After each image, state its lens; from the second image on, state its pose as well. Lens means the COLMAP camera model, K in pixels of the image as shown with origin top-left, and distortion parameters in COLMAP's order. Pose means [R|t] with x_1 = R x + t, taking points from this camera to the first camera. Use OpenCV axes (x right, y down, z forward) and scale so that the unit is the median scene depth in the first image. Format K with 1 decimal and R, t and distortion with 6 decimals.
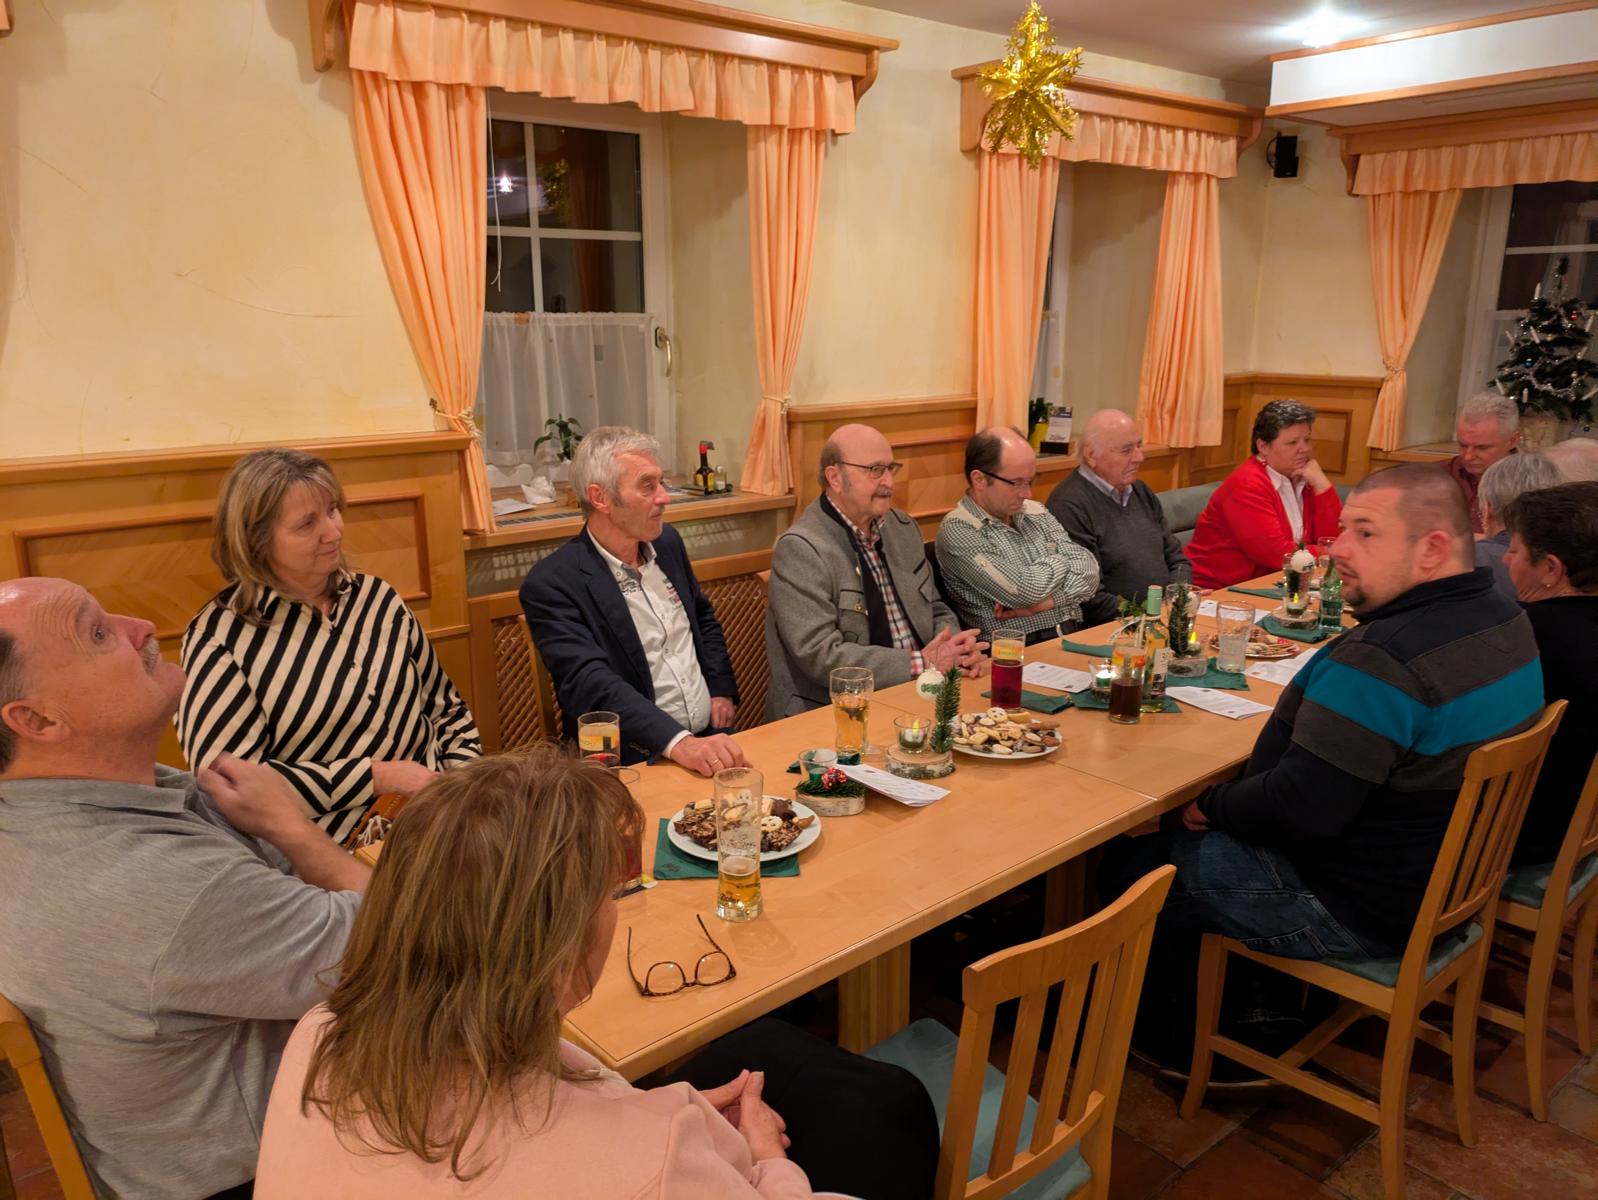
lens RADIAL K [[1192.5, 0, 795.3], [0, 1192.5, 568.6], [0, 0, 1]] dist [0.048764, -0.035980]
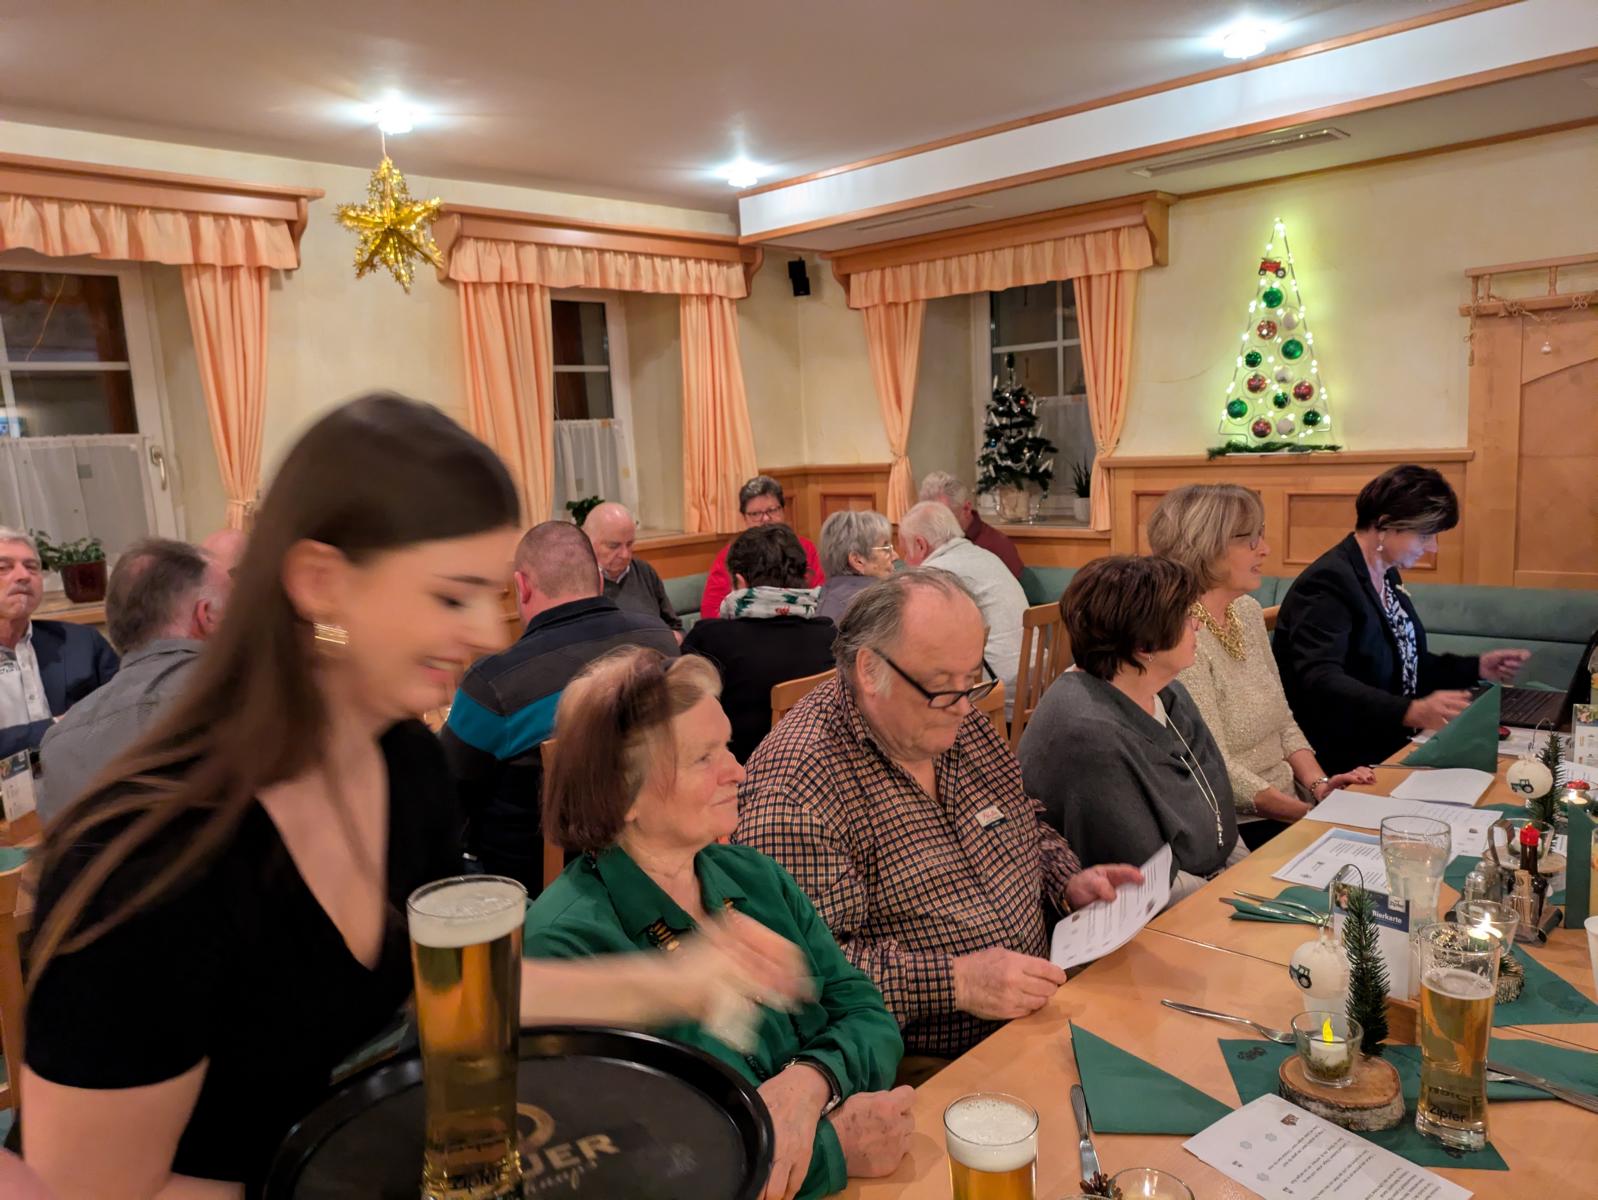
lens RADIAL K [[1192.5, 0, 803.7], [0, 1192.5, 615.8], [0, 0, 1]] dist [0.048764, -0.035980]
pose [[0.992967, -0.068012, 0.096911, 0.302983], [0.074543, 0.995067, -0.065452, 0.059539], [-0.091982, 0.072216, 0.993139, -0.124588]]
